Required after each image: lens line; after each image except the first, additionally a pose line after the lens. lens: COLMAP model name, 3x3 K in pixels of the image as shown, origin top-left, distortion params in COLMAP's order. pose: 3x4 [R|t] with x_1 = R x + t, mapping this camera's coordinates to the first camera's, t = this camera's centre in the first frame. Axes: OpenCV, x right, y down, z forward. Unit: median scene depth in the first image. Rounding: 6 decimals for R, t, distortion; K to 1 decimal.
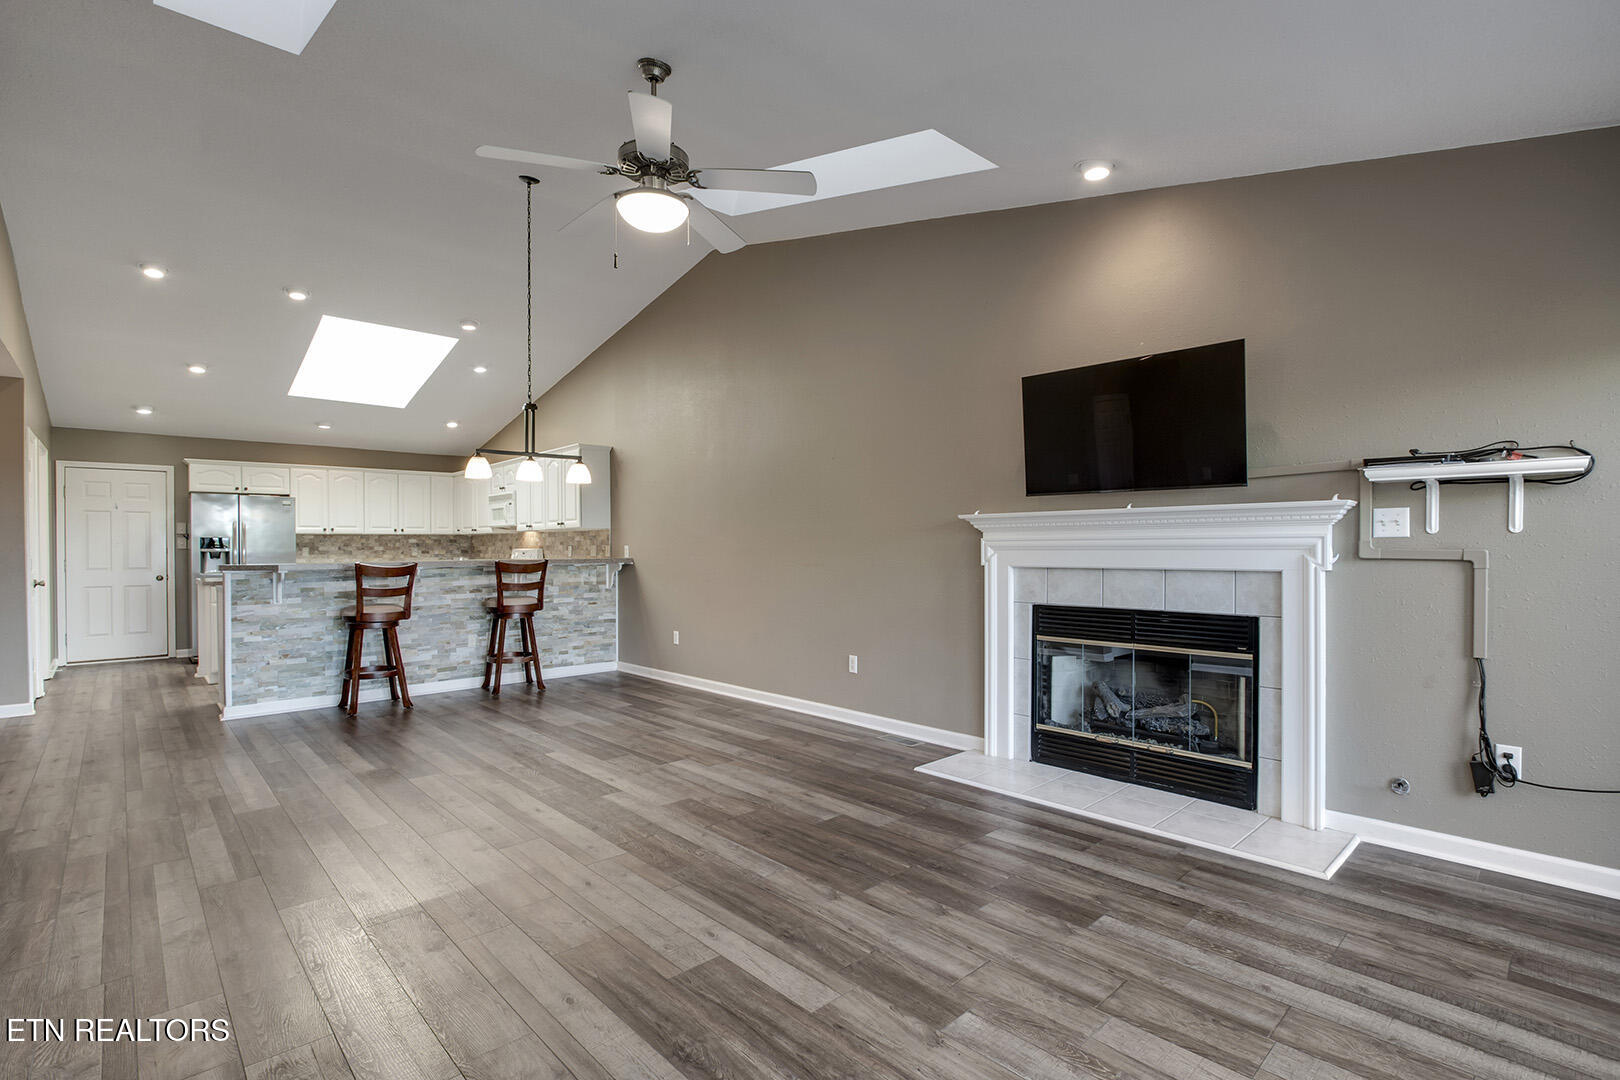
lens RADIAL K [[753.1, 0, 809.4], [0, 753.1, 552.0], [0, 0, 1]] dist [-0.023900, 0.004224]
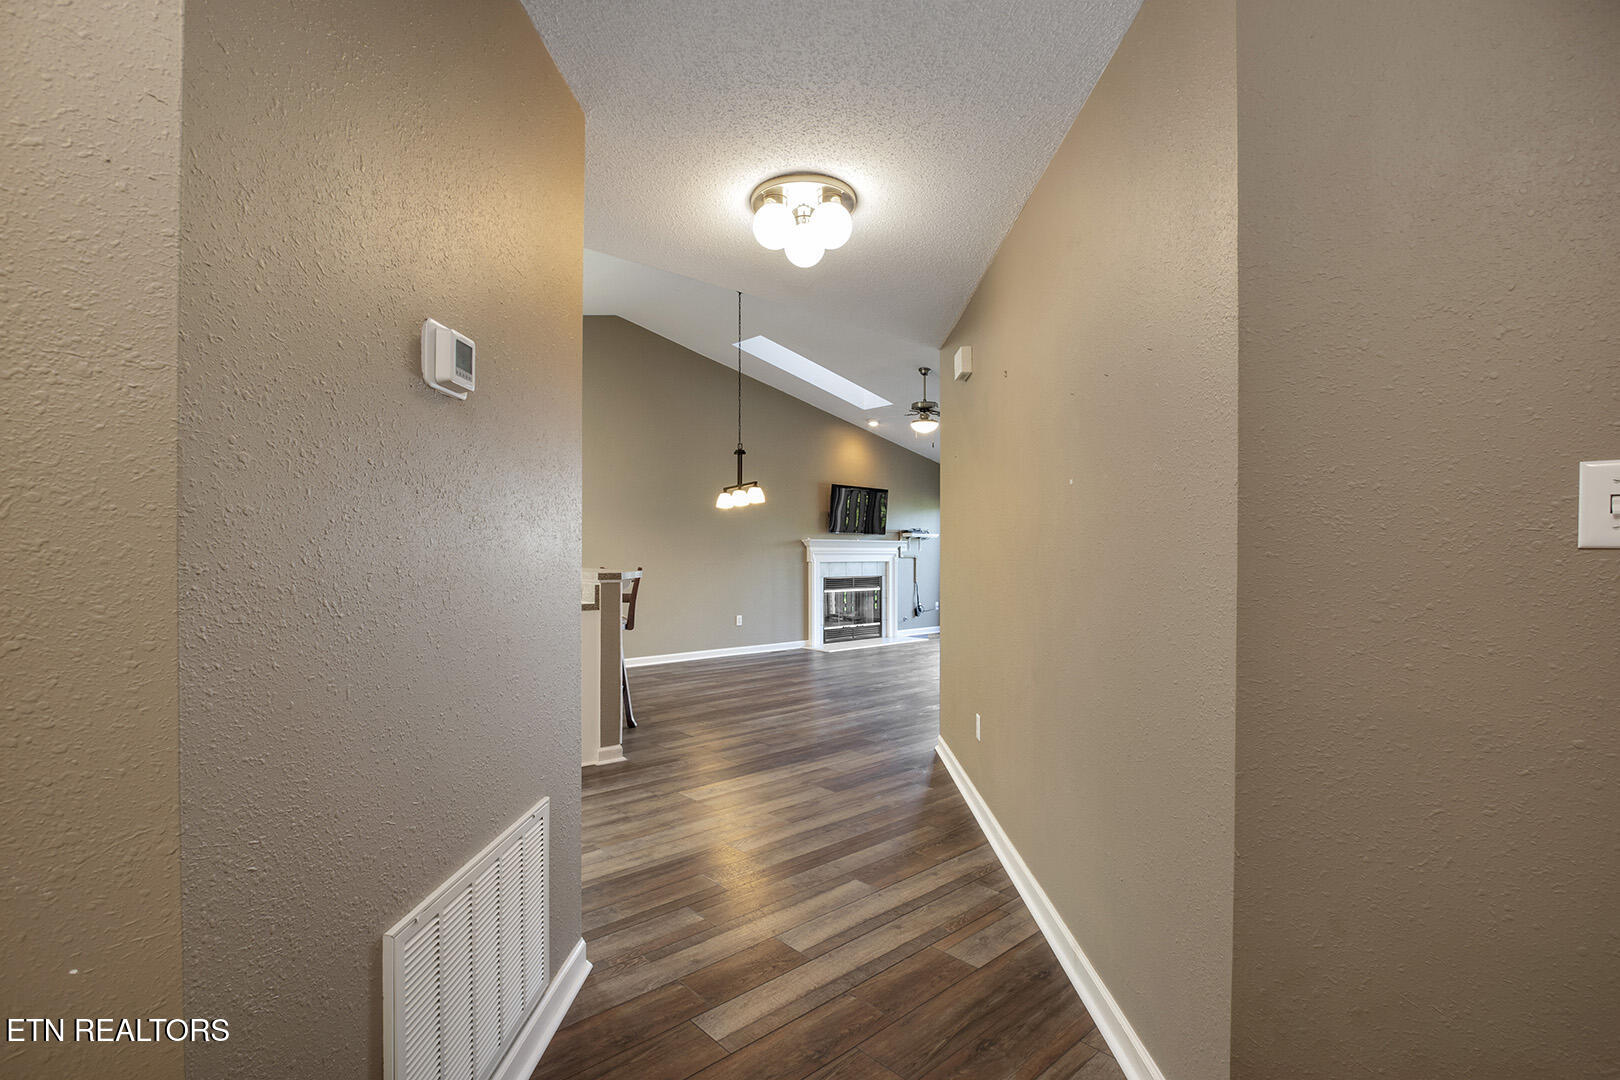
lens RADIAL K [[753.1, 0, 815.8], [0, 753.1, 549.3], [0, 0, 1]] dist [-0.023900, 0.004224]
pose [[0.008613, 0.008339, 0.999928, -1.686542], [0.000477, 0.999965, -0.008344, -0.000667], [-0.999963, 0.000549, 0.008609, 0.807462]]
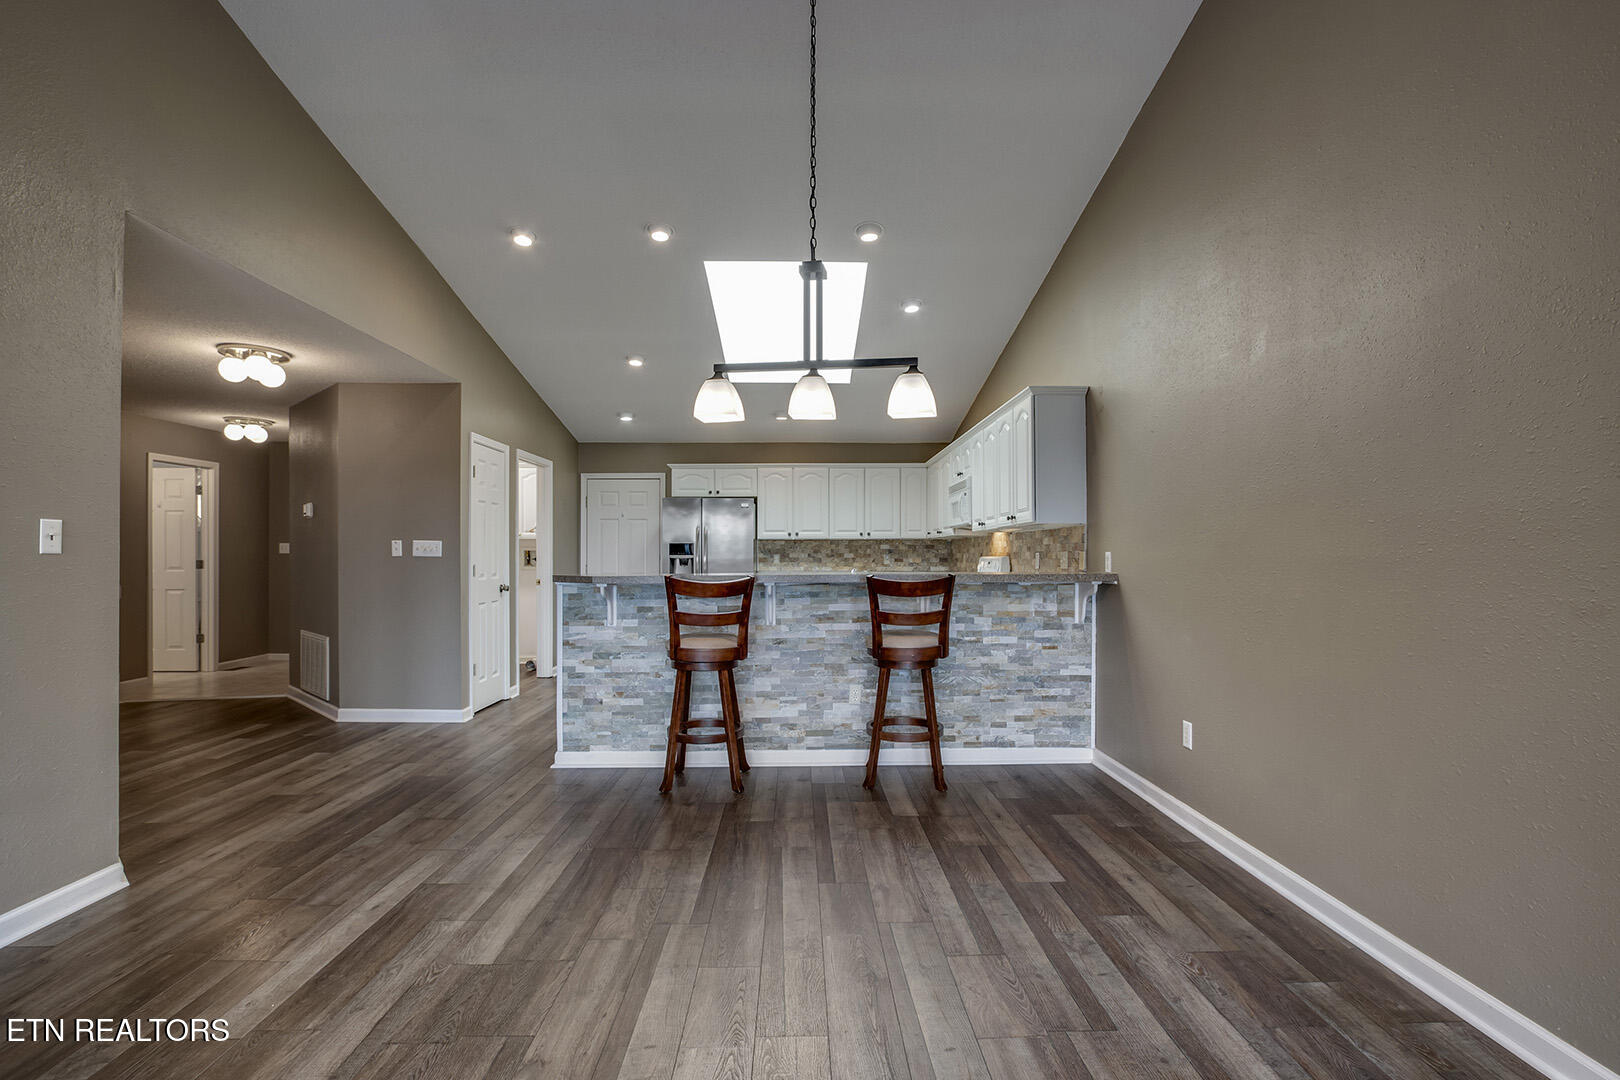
lens RADIAL K [[753.1, 0, 811.1], [0, 753.1, 554.3], [0, 0, 1]] dist [-0.023900, 0.004224]
pose [[0.742355, 0.001976, -0.670004, -0.039219], [-0.006847, 0.999966, -0.004637, -0.003175], [0.669971, 0.008030, 0.742343, 0.602632]]
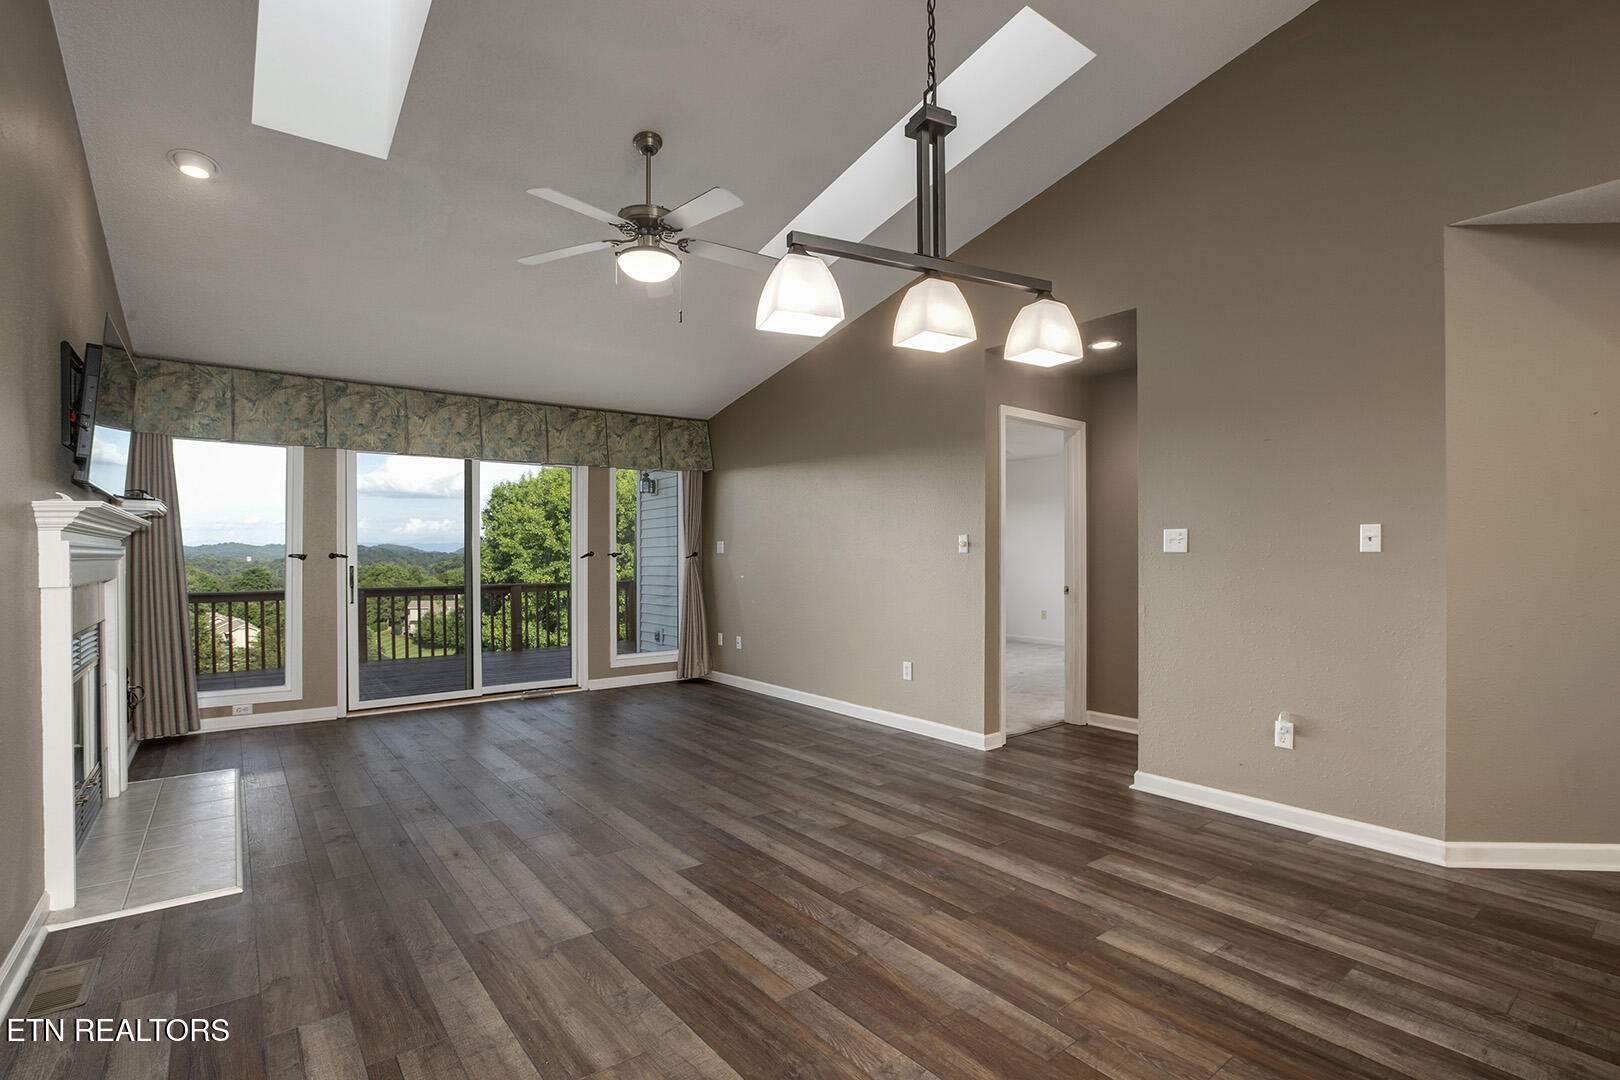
lens RADIAL K [[753.1, 0, 809.3], [0, 753.1, 556.0], [0, 0, 1]] dist [-0.023900, 0.004224]
pose [[-0.995709, 0.006007, 0.092345, -0.332701], [0.006354, 0.999974, 0.003467, -0.004059], [-0.092322, 0.004039, -0.995721, 1.269956]]
